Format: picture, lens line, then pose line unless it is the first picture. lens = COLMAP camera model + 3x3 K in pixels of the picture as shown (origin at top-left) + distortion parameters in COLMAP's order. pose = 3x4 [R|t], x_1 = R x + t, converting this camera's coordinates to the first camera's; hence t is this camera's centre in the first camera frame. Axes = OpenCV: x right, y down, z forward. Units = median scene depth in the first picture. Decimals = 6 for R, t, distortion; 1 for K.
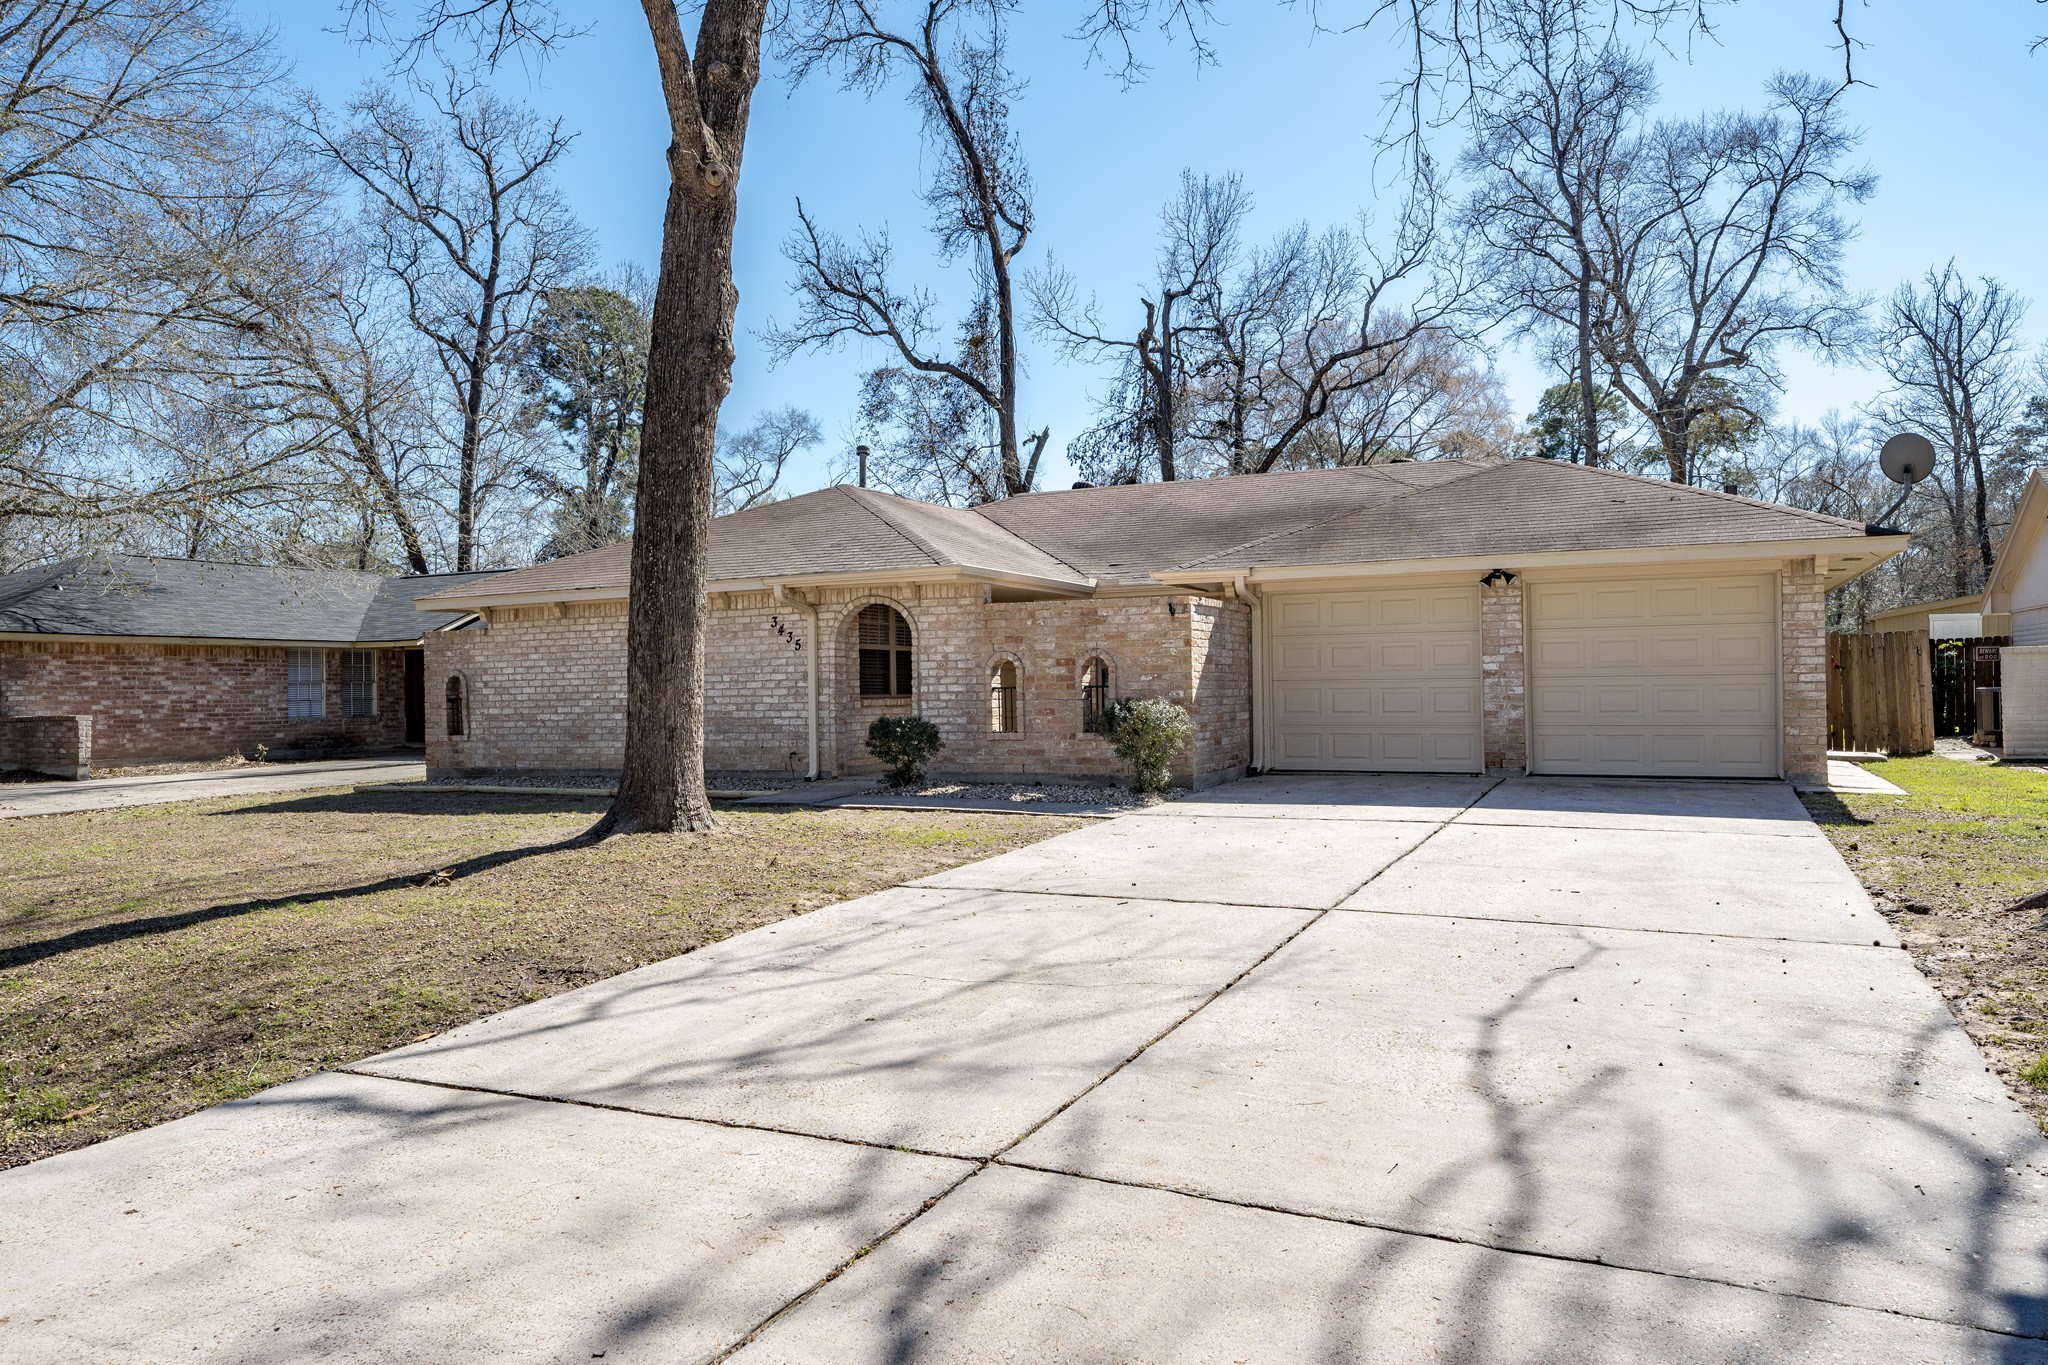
lens RADIAL K [[1319.9, 0, 1024.0], [0, 1319.9, 682.5], [0, 0, 1]] dist [0.006170, 0.002076]
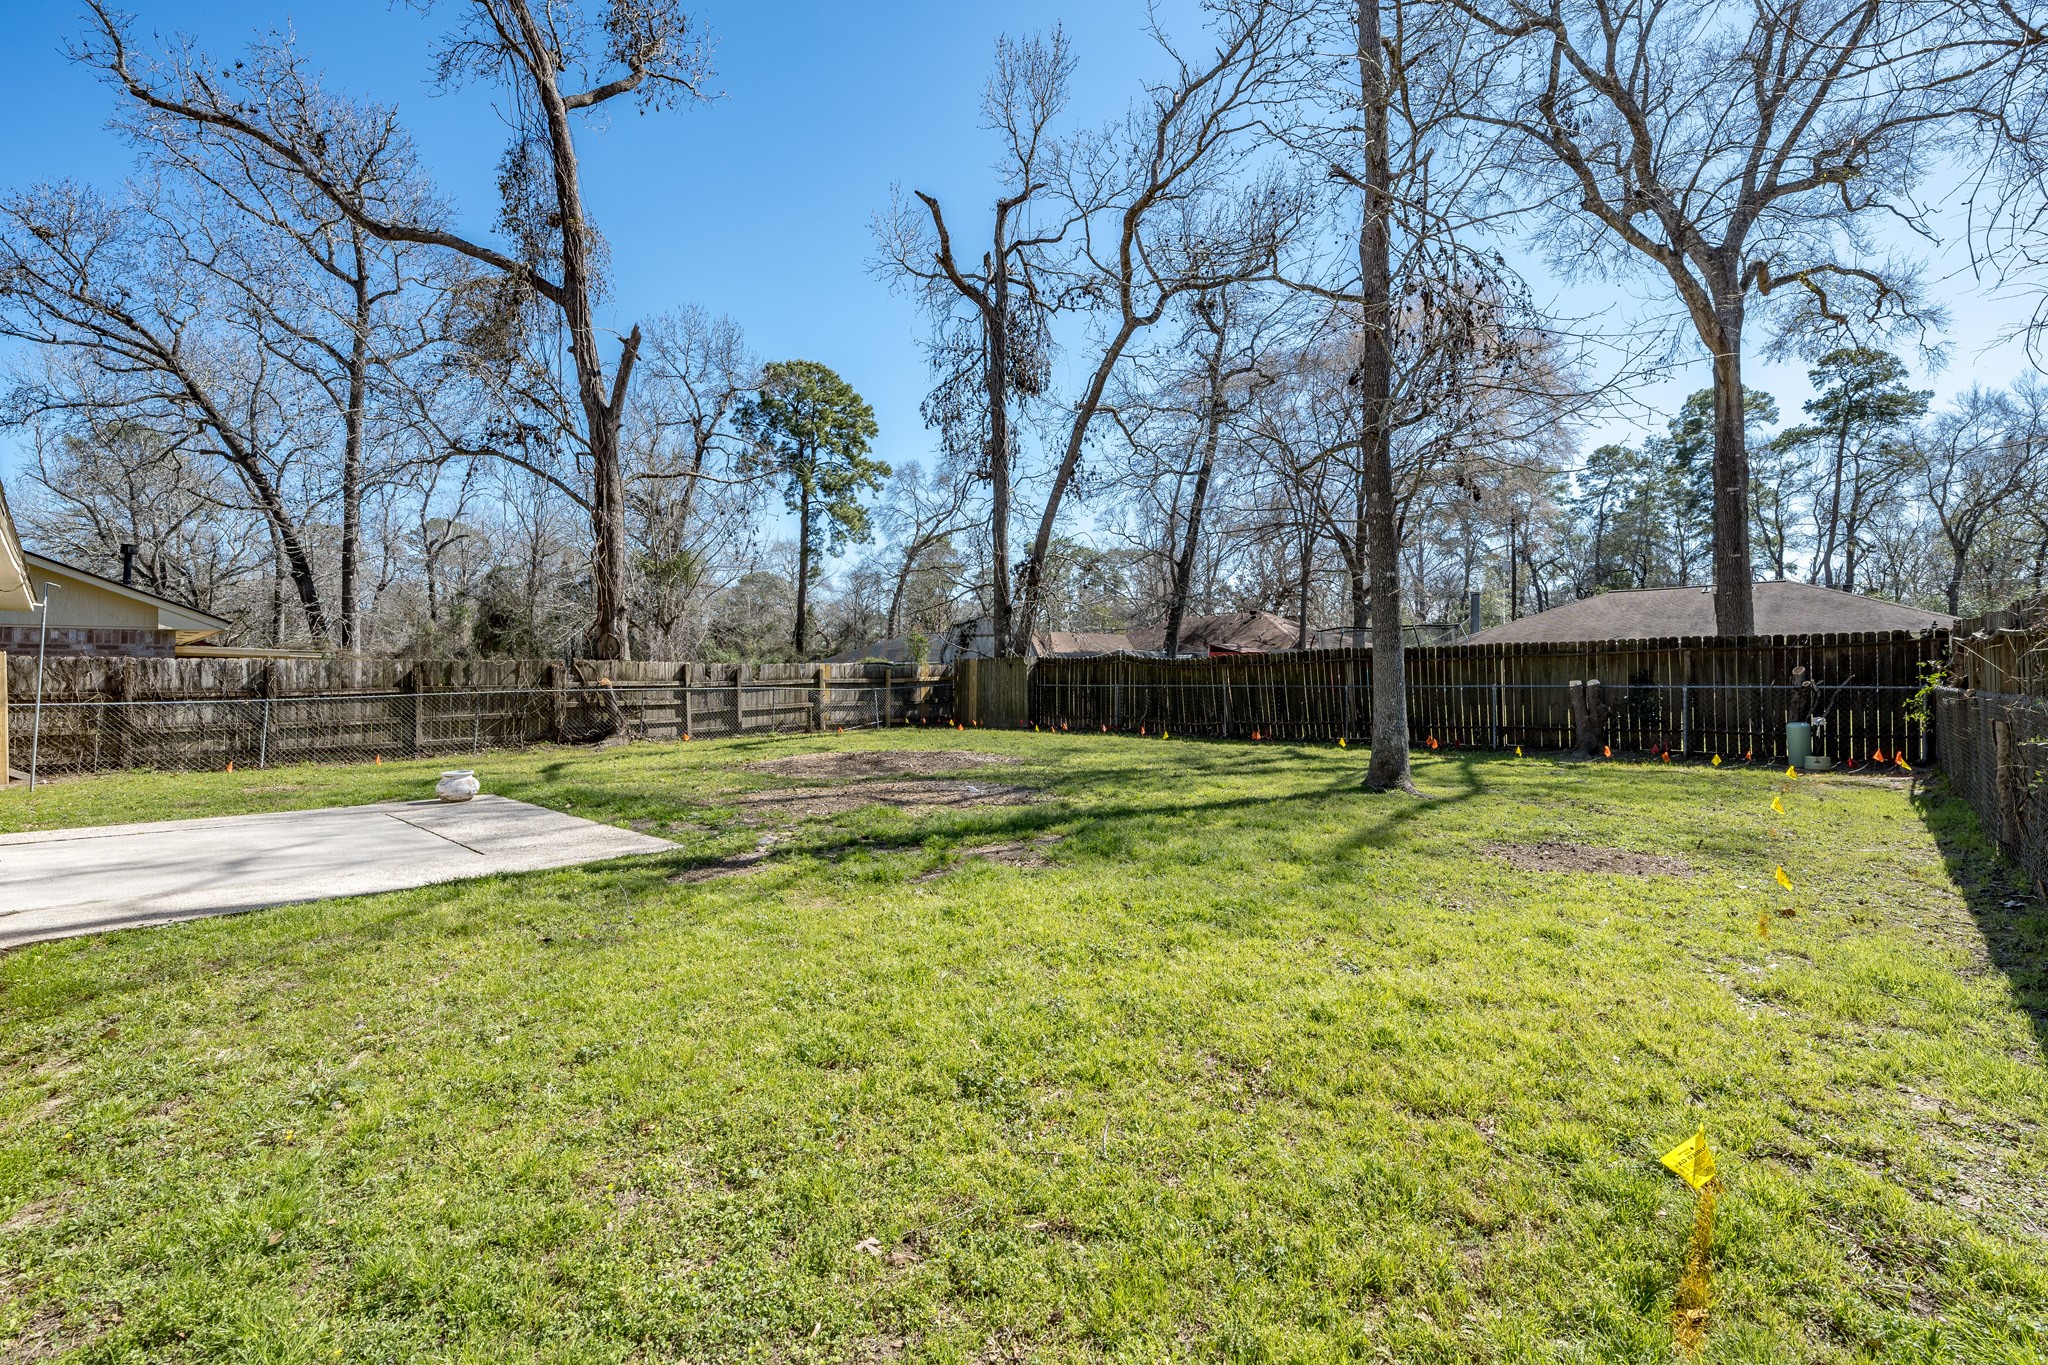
lens RADIAL K [[869.6, 0, 1025.8], [0, 869.6, 657.8], [0, 0, 1]] dist [0.000208, 0.000122]
pose [[0.953726, 0.004267, -0.300648, 0.893351], [-0.004178, 0.999991, 0.000938, -0.030092], [0.300649, 0.000362, 0.953735, 1.476630]]
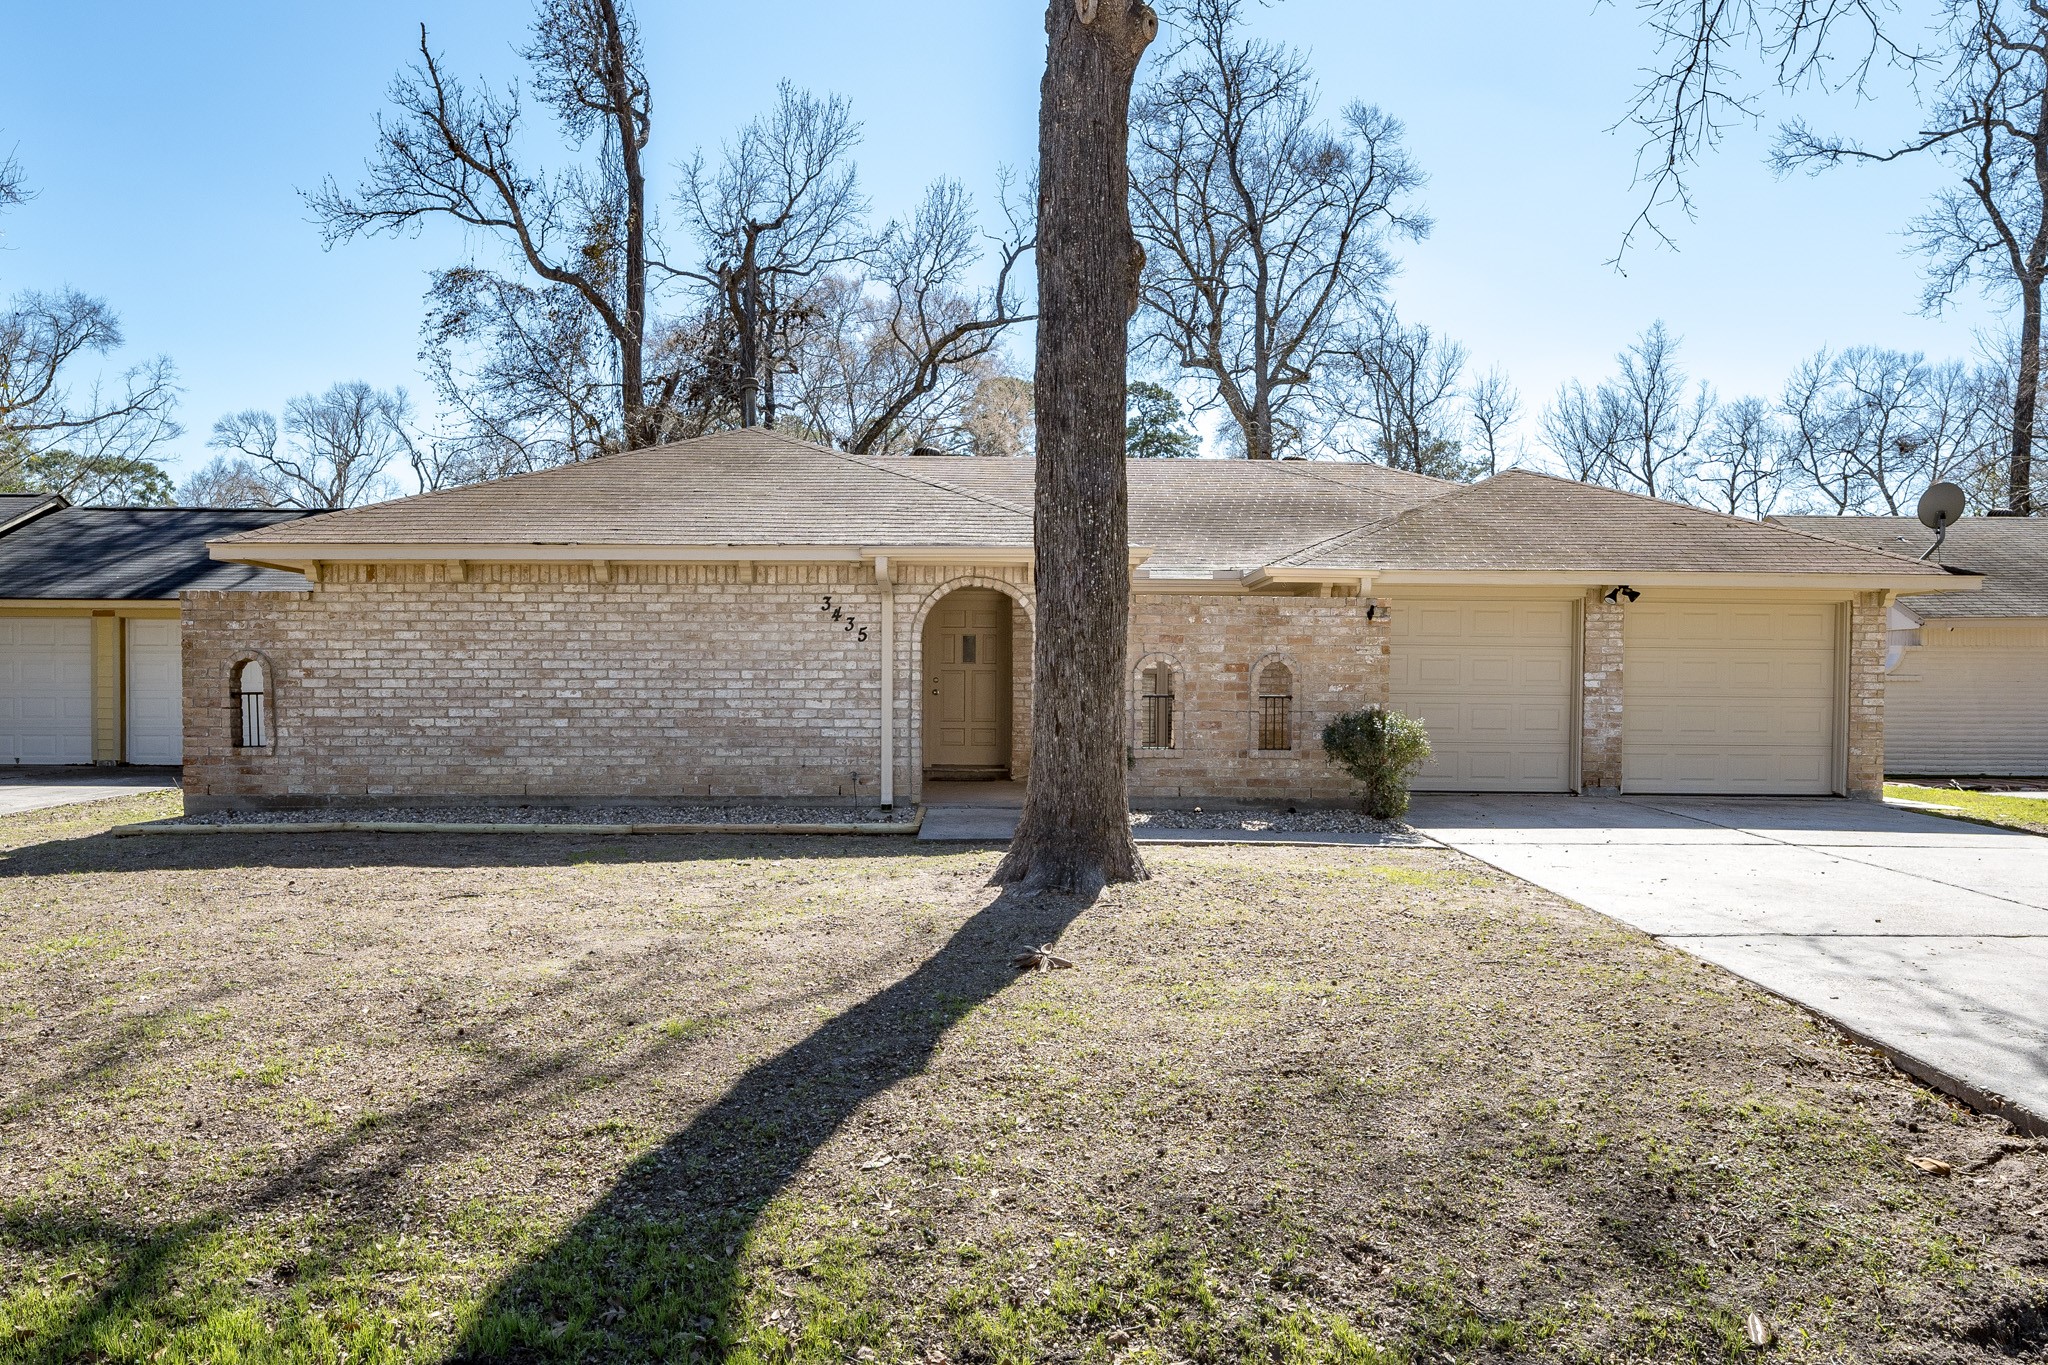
lens RADIAL K [[1498.0, 0, 1021.7], [0, 1498.0, 722.9], [0, 0, 1]] dist [0.006625, 0.001394]
pose [[0.901307, 0.011609, 0.433025, -0.457404], [-0.022760, 0.999529, 0.020578, 0.003146], [-0.432582, -0.028403, 0.901147, 0.159399]]
